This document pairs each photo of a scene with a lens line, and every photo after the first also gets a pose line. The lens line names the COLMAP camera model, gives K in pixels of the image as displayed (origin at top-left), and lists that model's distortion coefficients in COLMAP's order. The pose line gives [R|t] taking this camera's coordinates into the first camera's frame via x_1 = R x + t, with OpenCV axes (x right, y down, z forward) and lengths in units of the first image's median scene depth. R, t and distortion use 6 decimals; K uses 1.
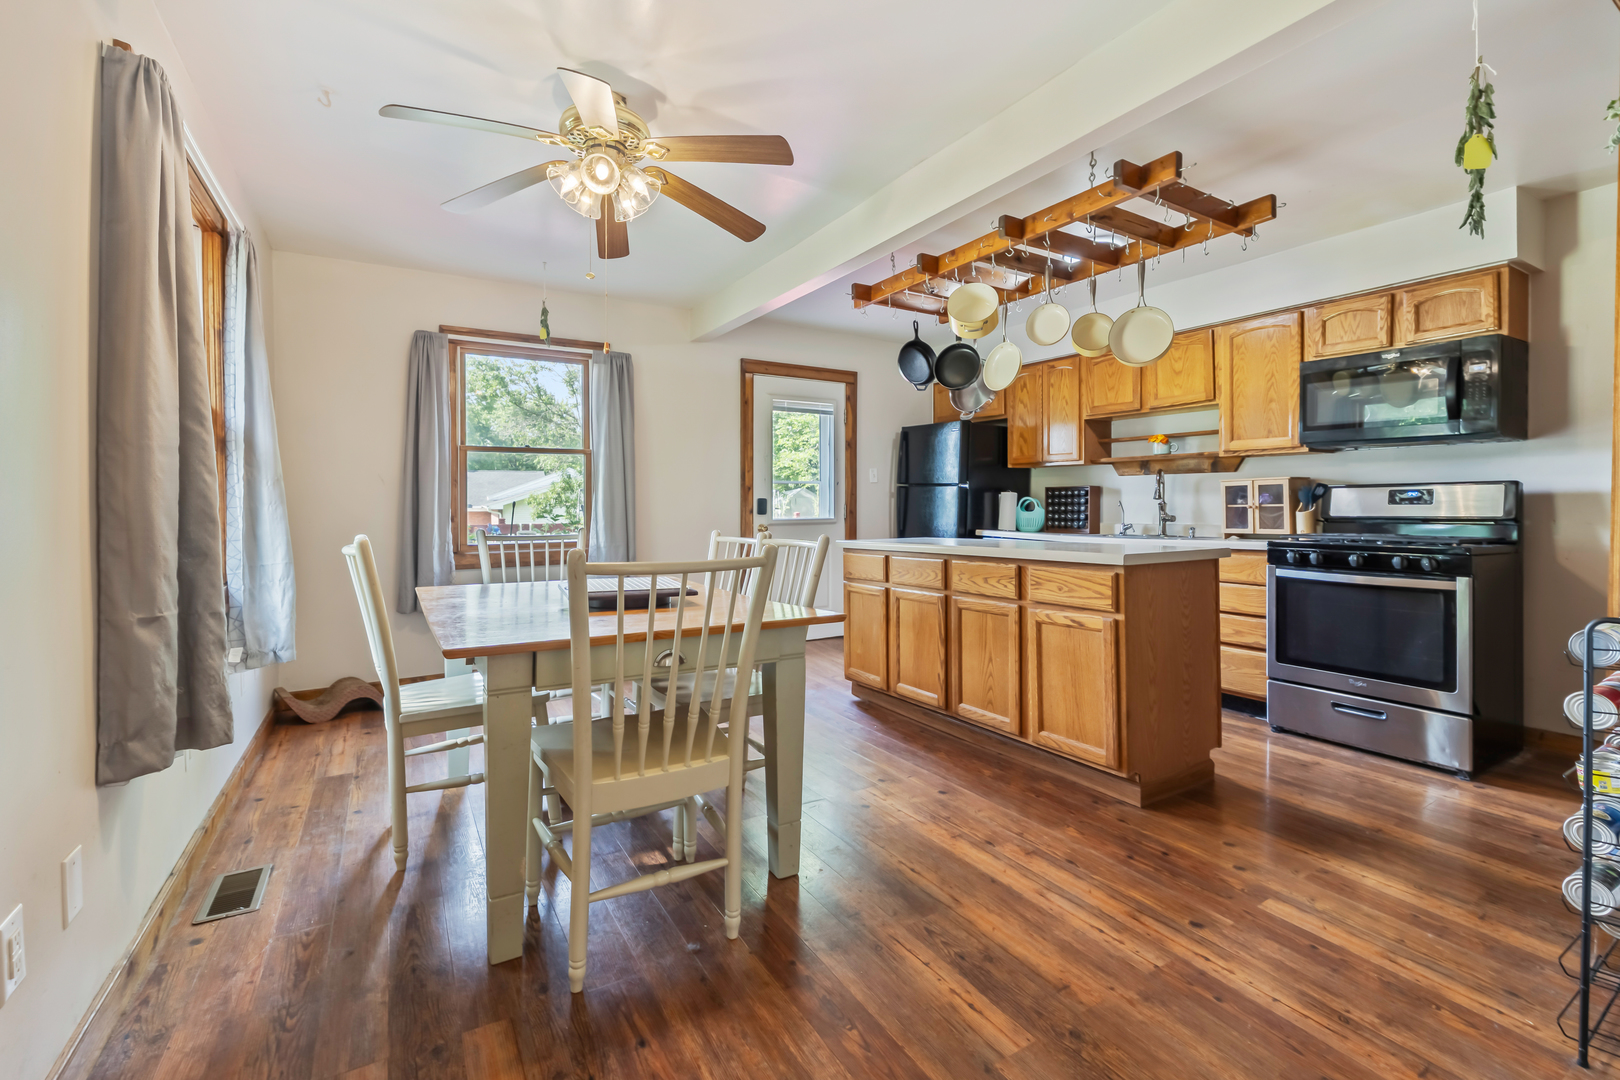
lens RADIAL K [[691.7, 0, 813.6], [0, 691.7, 499.9], [0, 0, 1]] dist [-0.001241, -0.000264]
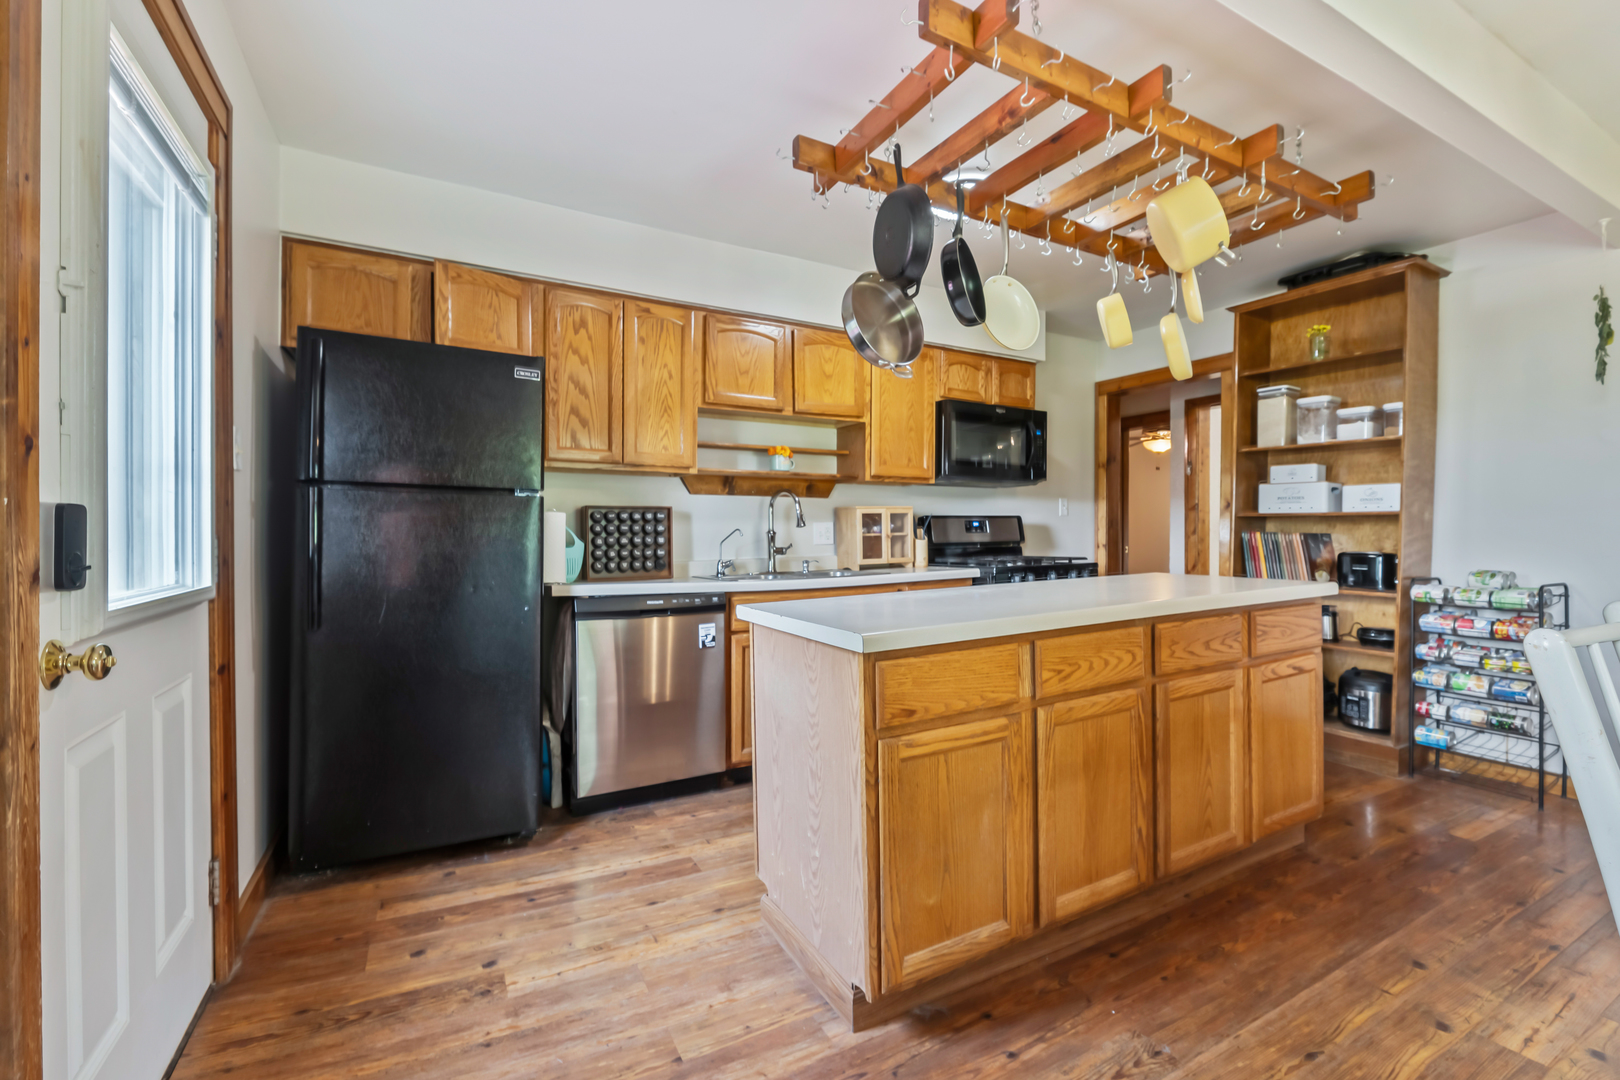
lens RADIAL K [[688.0, 0, 810.0], [0, 688.0, 540.0], [0, 0, 1]] dist [-0.002132, -0.000453]
pose [[0.046231, -0.010661, 0.998874, -0.417024], [-0.001451, 0.999941, 0.010740, 0.008310], [-0.998930, -0.001945, 0.046213, 1.316533]]
